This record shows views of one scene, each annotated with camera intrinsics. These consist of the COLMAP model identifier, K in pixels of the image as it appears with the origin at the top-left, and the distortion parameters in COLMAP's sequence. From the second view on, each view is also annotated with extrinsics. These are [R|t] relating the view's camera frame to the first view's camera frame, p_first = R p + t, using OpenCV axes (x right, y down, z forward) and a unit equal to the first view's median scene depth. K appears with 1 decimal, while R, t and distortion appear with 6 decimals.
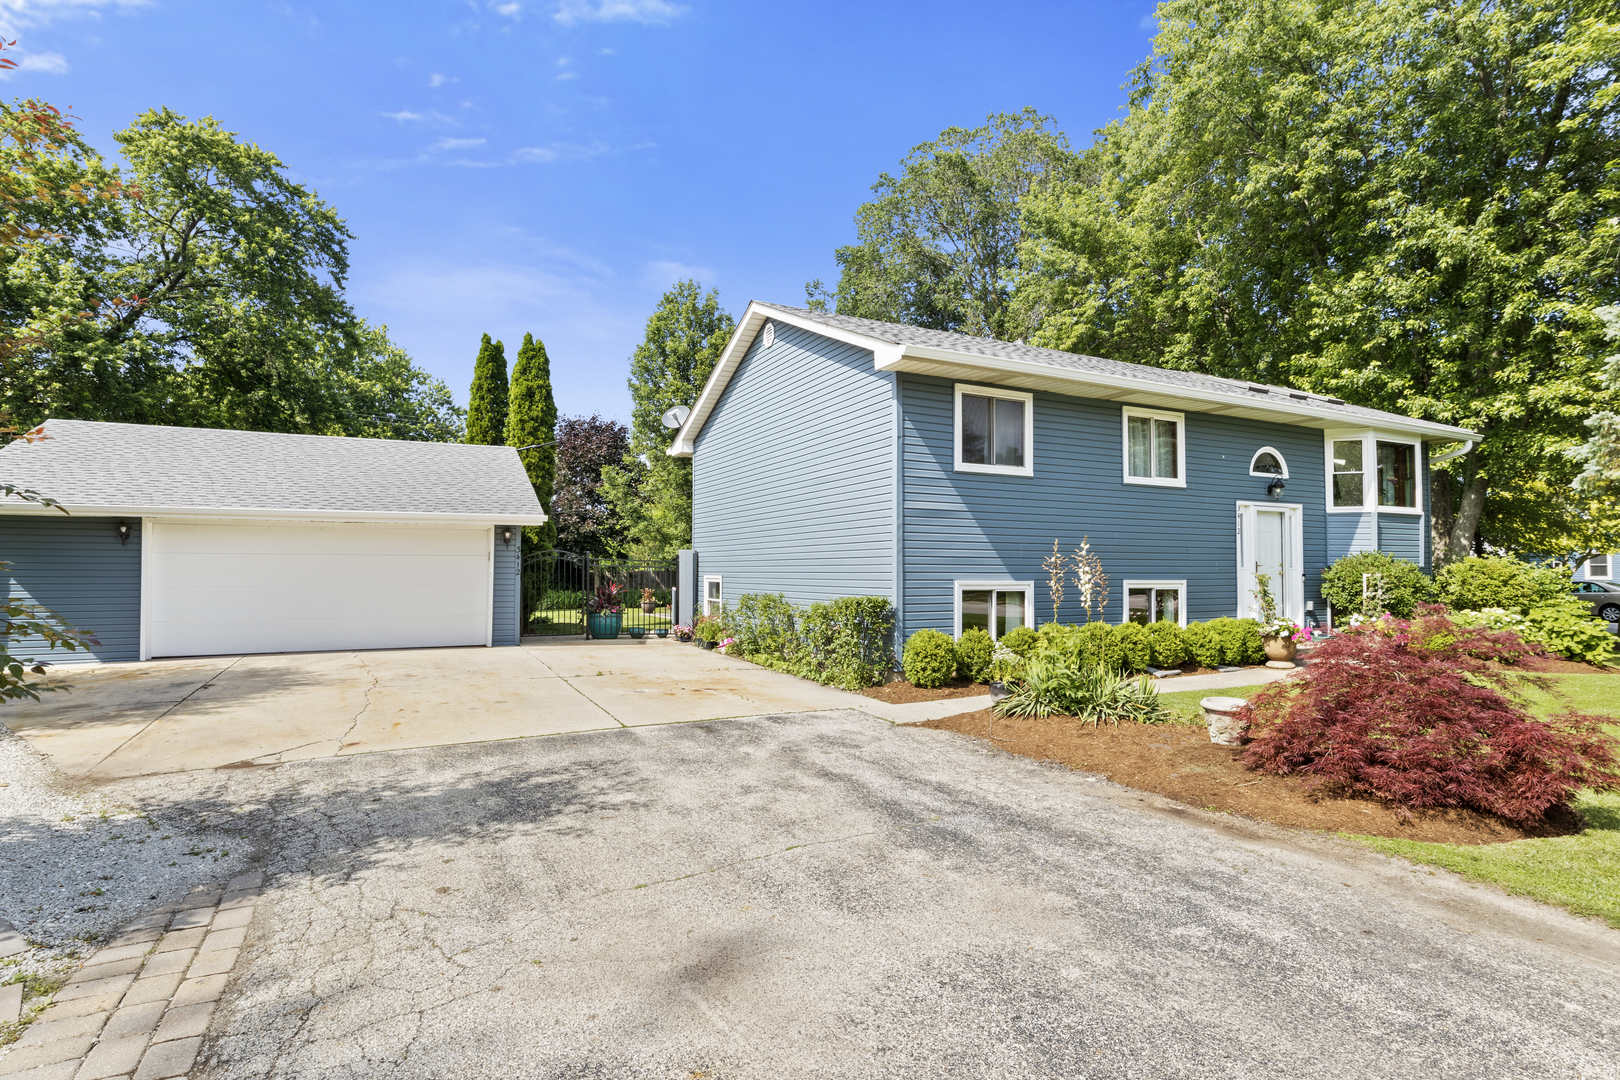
lens RADIAL K [[817.4, 0, 803.6], [0, 817.4, 541.4], [0, 0, 1]] dist [-0.005408, -0.000413]
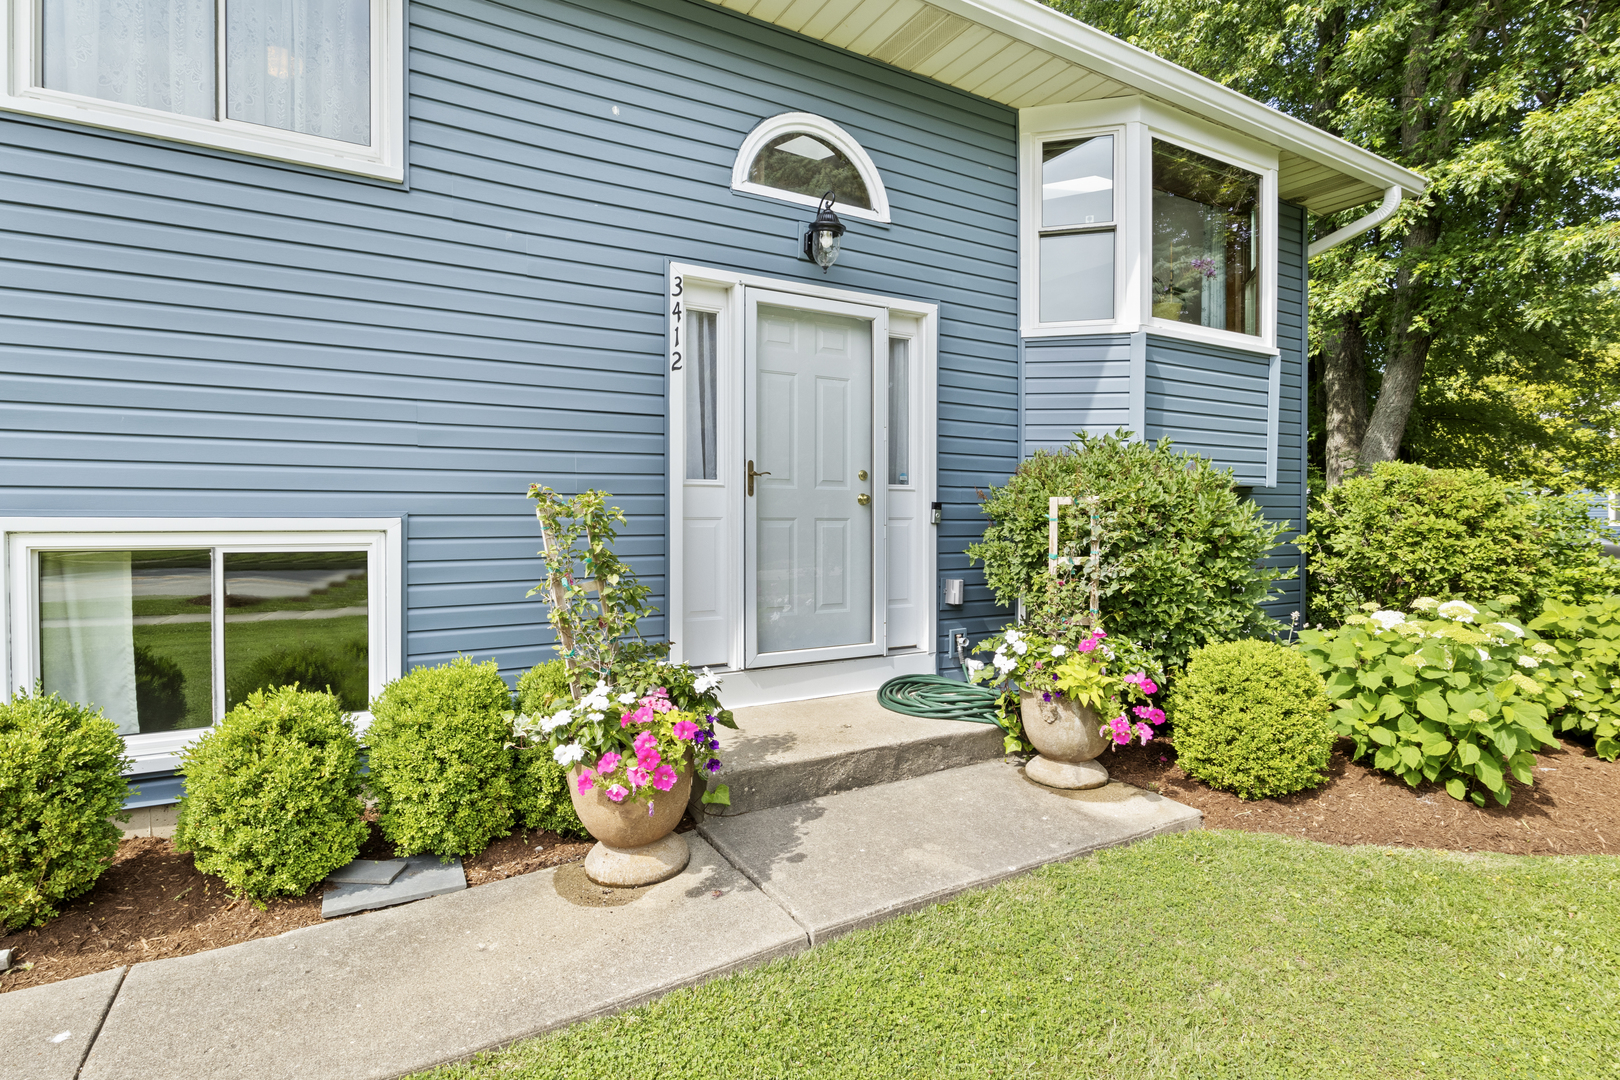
lens RADIAL K [[817.4, 0, 818.2], [0, 817.4, 541.5], [0, 0, 1]] dist [-0.005408, -0.000413]
pose [[0.997663, -0.005652, 0.068087, 0.556974], [0.001630, 0.998257, 0.058987, 0.036935], [-0.068301, -0.058738, 0.995934, 0.672126]]
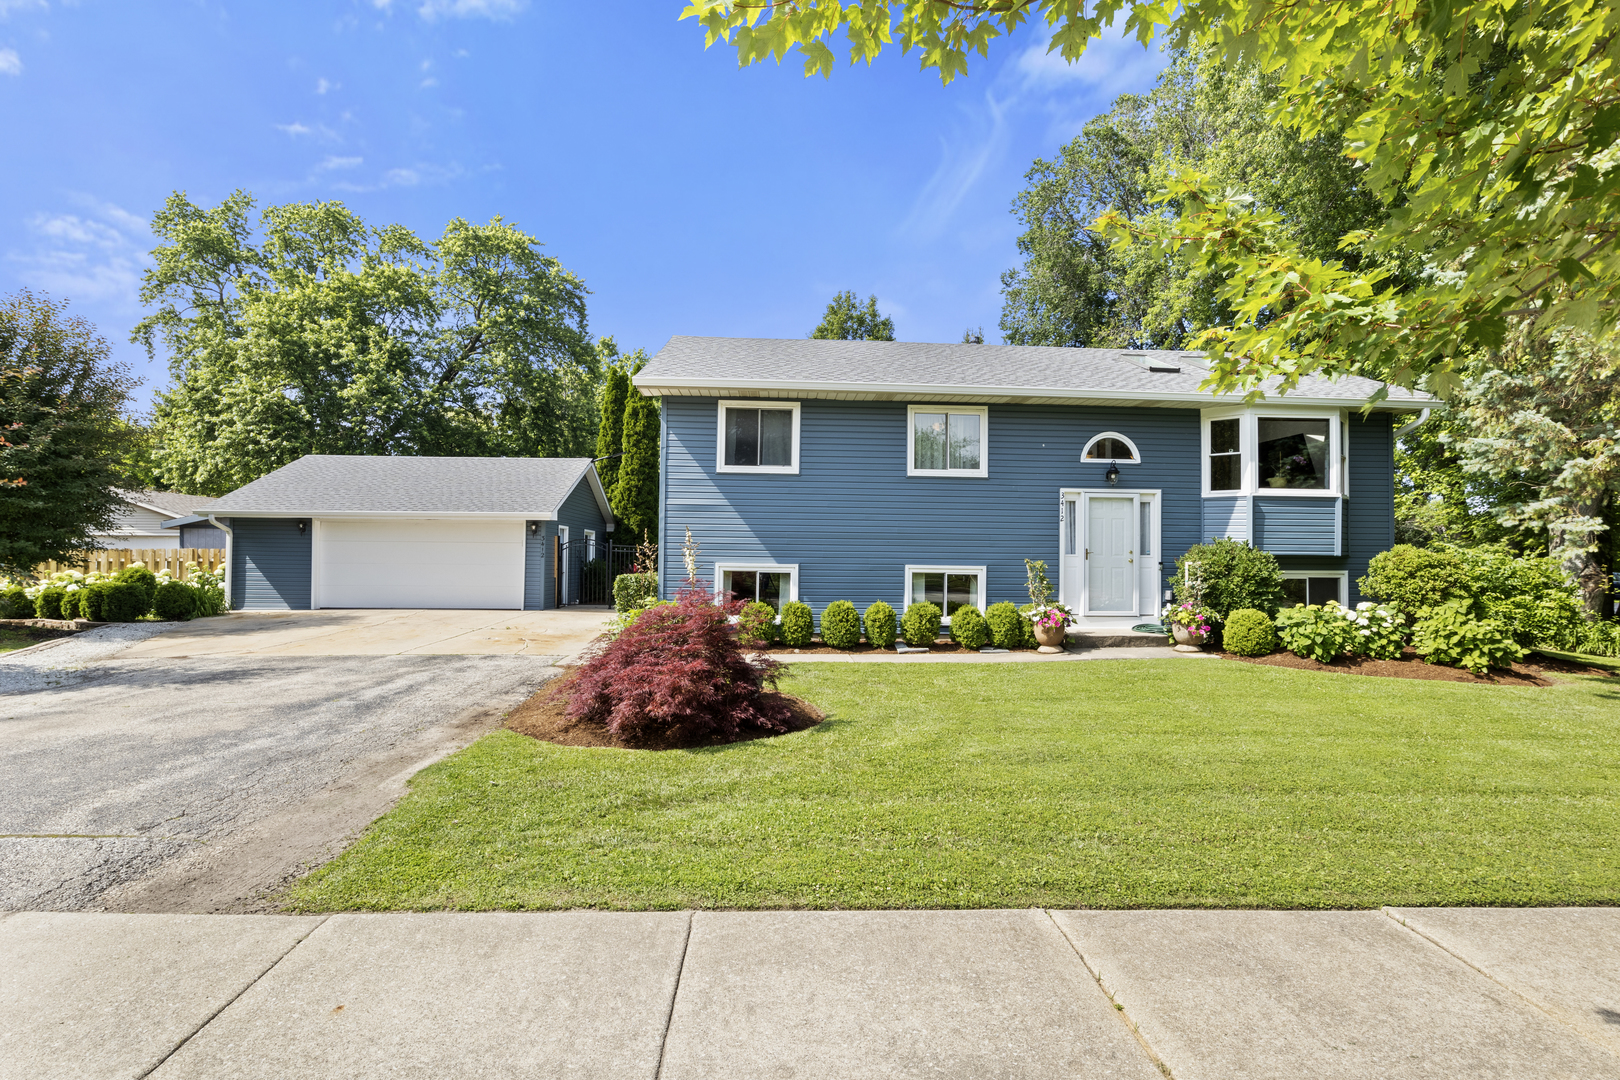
lens RADIAL K [[817.4, 0, 812.9], [0, 817.4, 527.3], [0, 0, 1]] dist [-0.005408, -0.000413]
pose [[0.916541, -0.007333, -0.399874, 0.644786], [0.005253, 0.999966, -0.006299, 0.003083], [0.399907, 0.003673, 0.916548, -0.046970]]
